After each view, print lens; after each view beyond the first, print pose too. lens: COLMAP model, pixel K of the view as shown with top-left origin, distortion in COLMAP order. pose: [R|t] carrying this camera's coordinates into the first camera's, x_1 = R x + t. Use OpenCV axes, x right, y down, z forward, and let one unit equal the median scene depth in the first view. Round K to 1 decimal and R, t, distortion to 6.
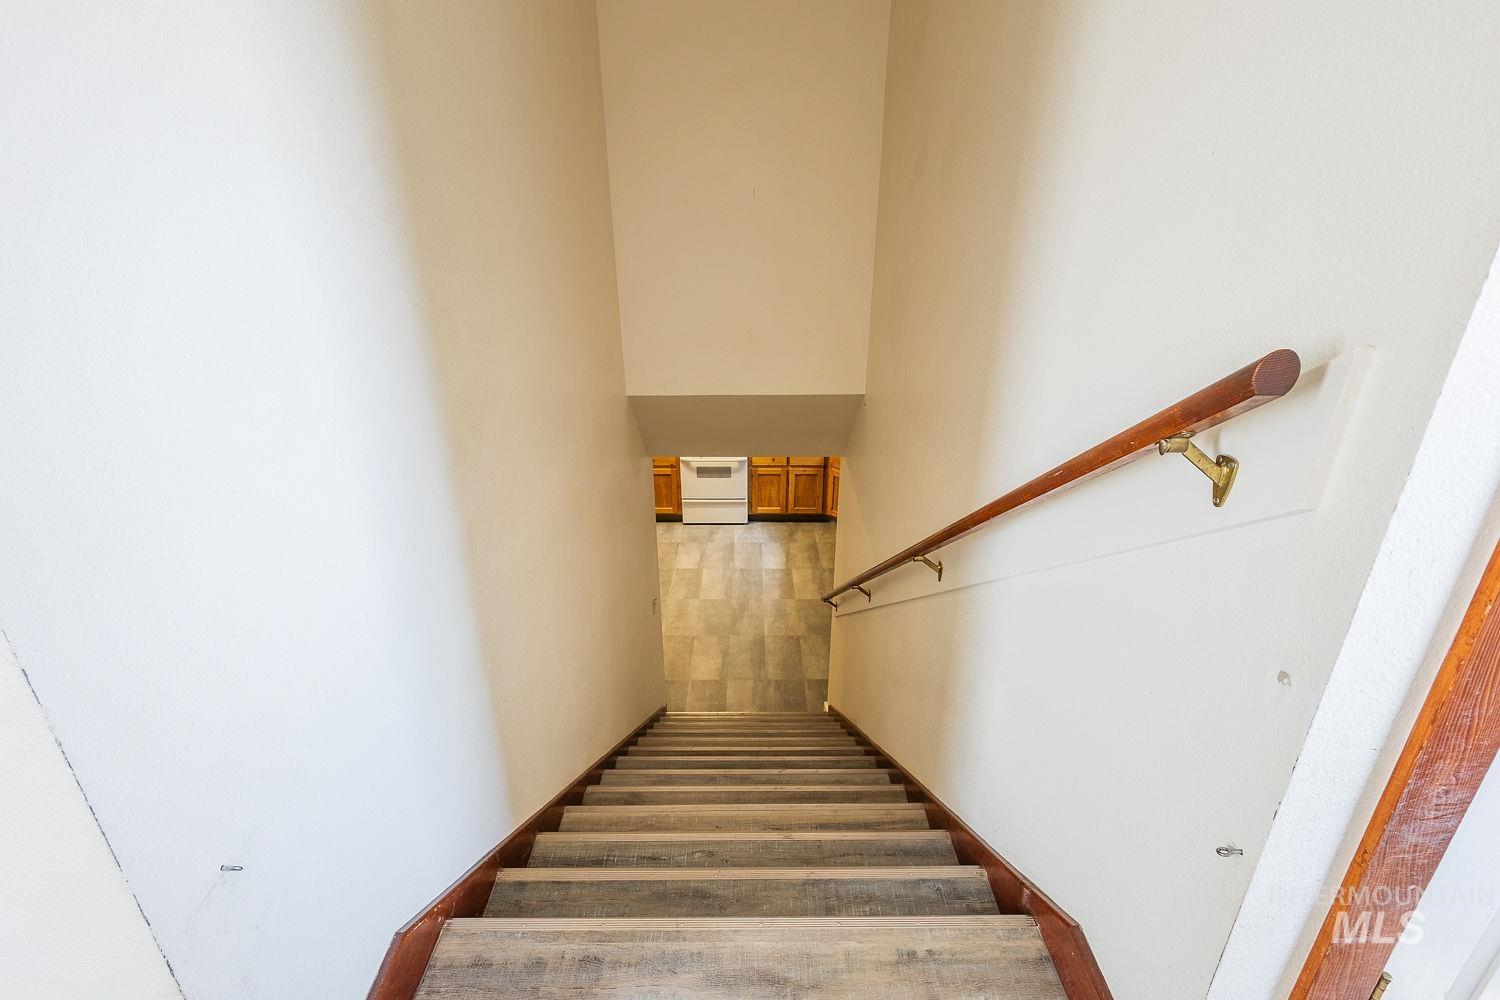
lens RADIAL K [[697.9, 0, 747.2], [0, 697.9, 501.0], [0, 0, 1]] dist [0.003489, -0.000044]
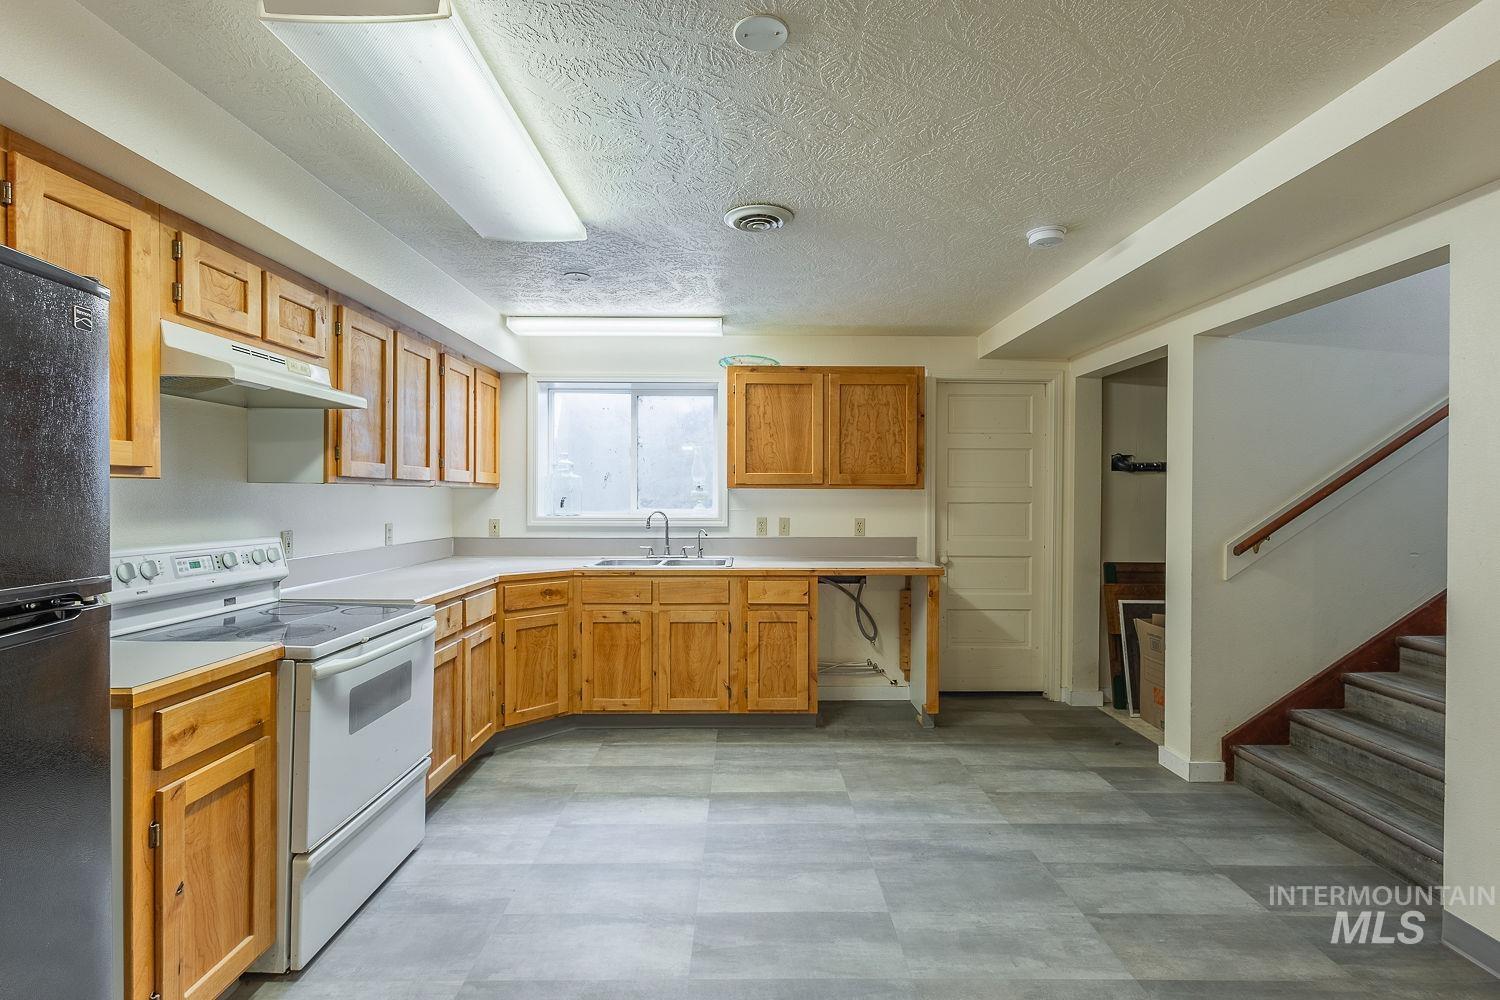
lens RADIAL K [[697.9, 0, 747.2], [0, 697.9, 501.0], [0, 0, 1]] dist [0.003489, -0.000044]
pose [[-0.005459, -0.003857, 0.999978, -0.333699], [0.391263, 0.920261, 0.005686, -0.056722], [-0.920263, 0.391285, -0.003514, 0.826290]]
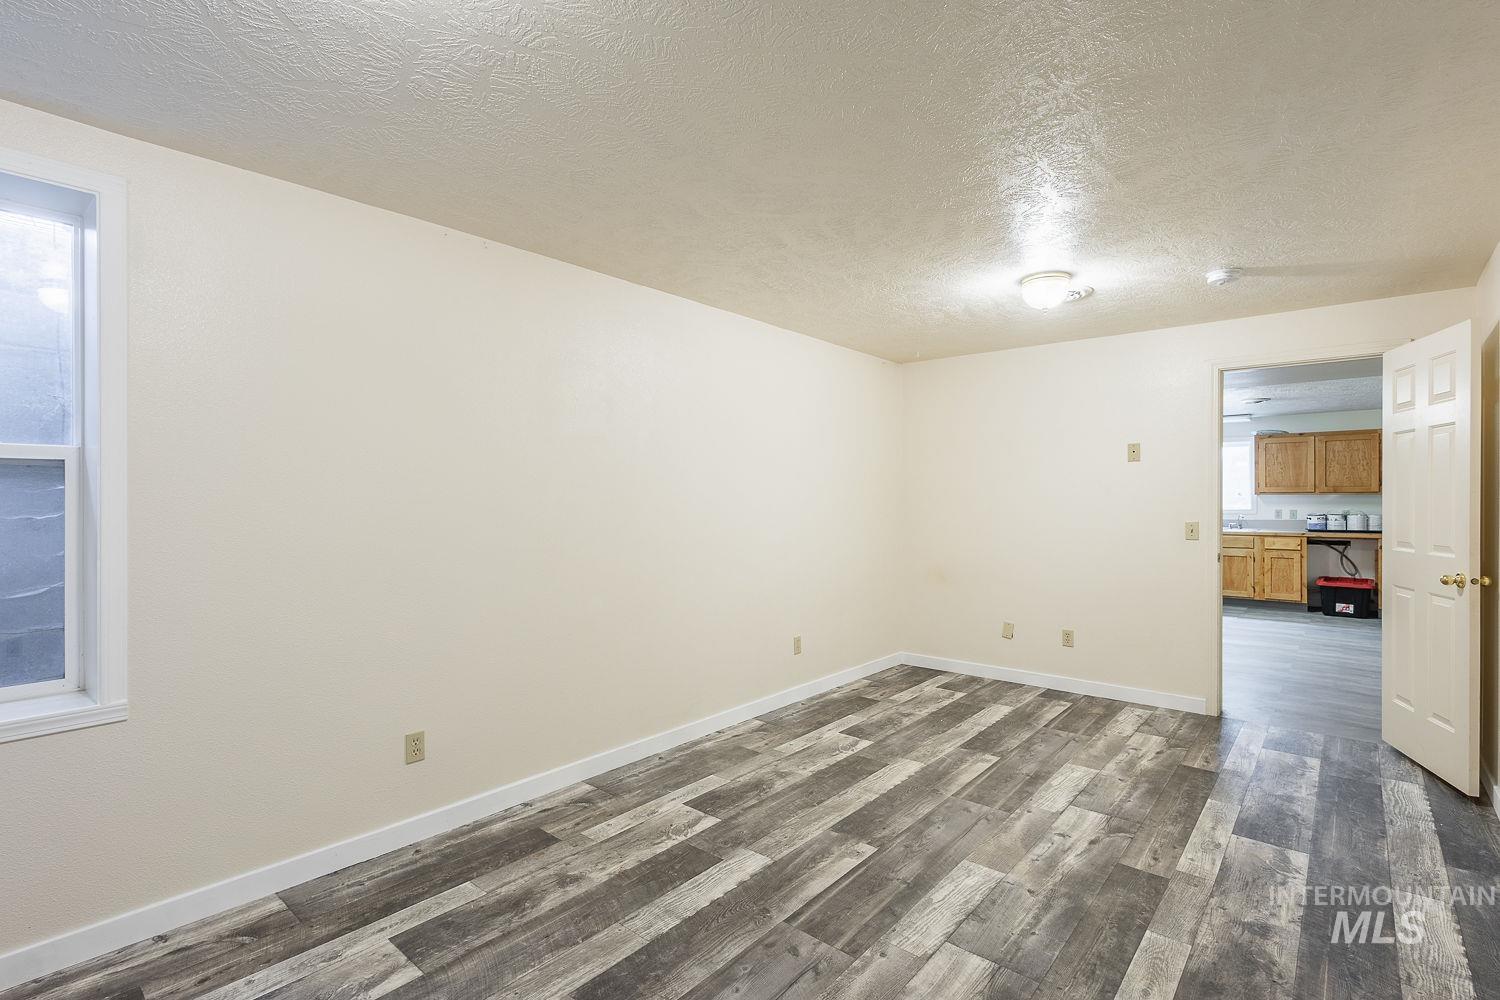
lens RADIAL K [[697.9, 0, 747.2], [0, 697.9, 501.0], [0, 0, 1]] dist [0.003489, -0.000044]
pose [[0.653171, 0.001584, 0.757208, -1.144320], [0.297025, 0.919315, -0.258138, -0.013046], [-0.696522, 0.393518, 0.600000, 0.735693]]
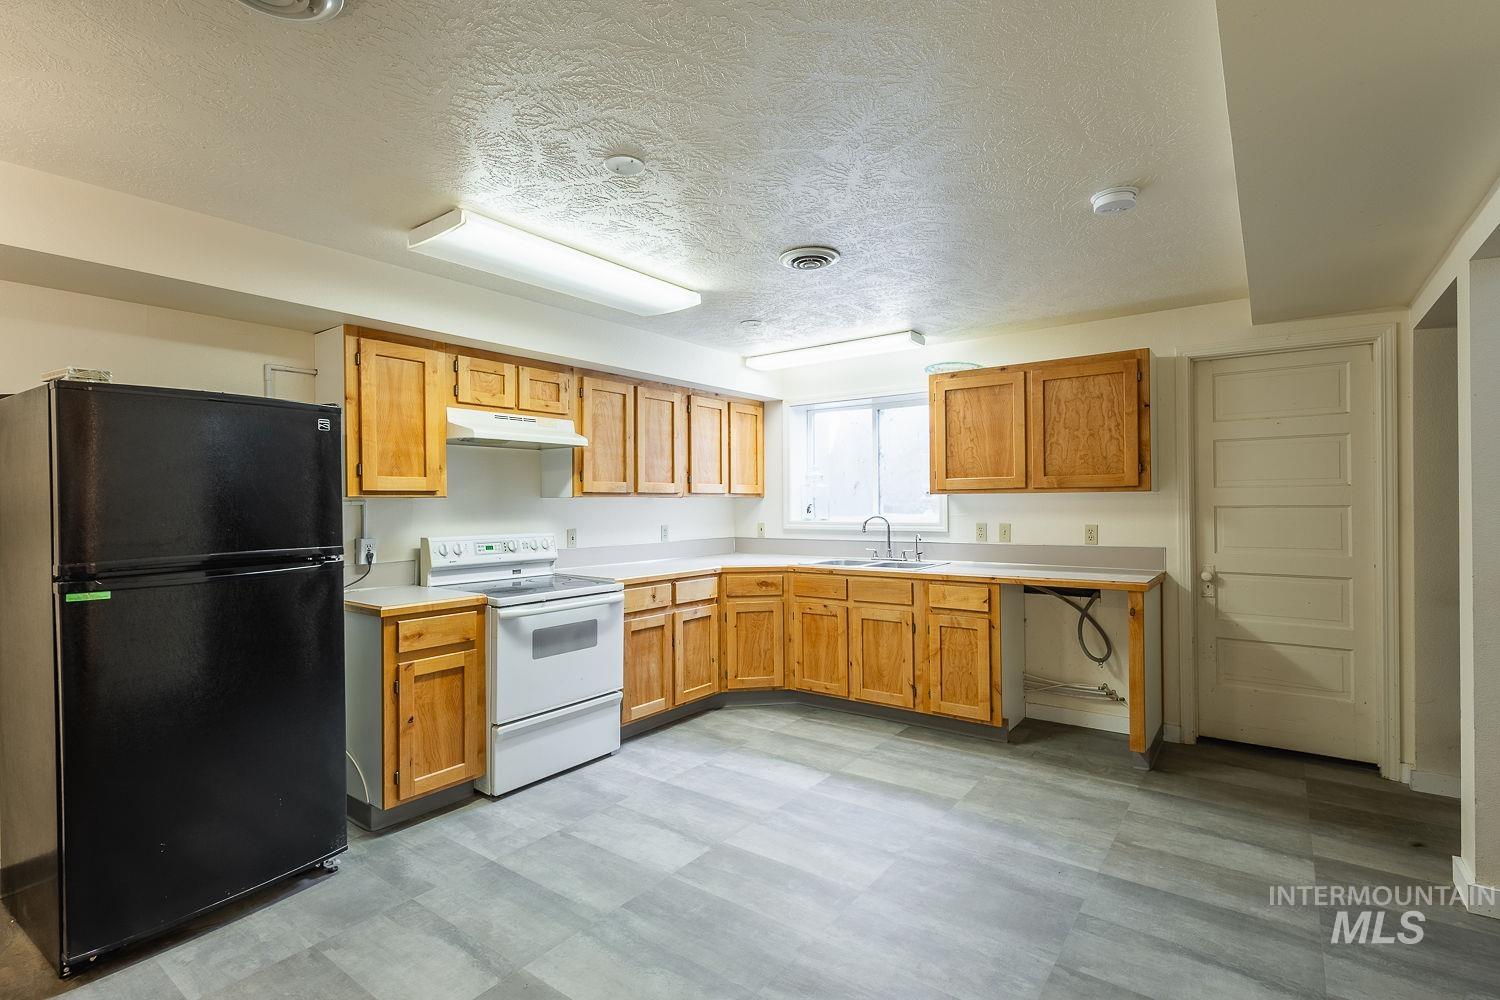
lens RADIAL K [[697.3, 0, 754.2], [0, 697.3, 501.9], [0, 0, 1]] dist [0.002966, 0.000116]
pose [[0.595166, -0.000249, 0.803602, -0.321808], [0.323124, 0.915672, -0.239029, 0.022101], [-0.735777, 0.401925, 0.545058, 0.642756]]
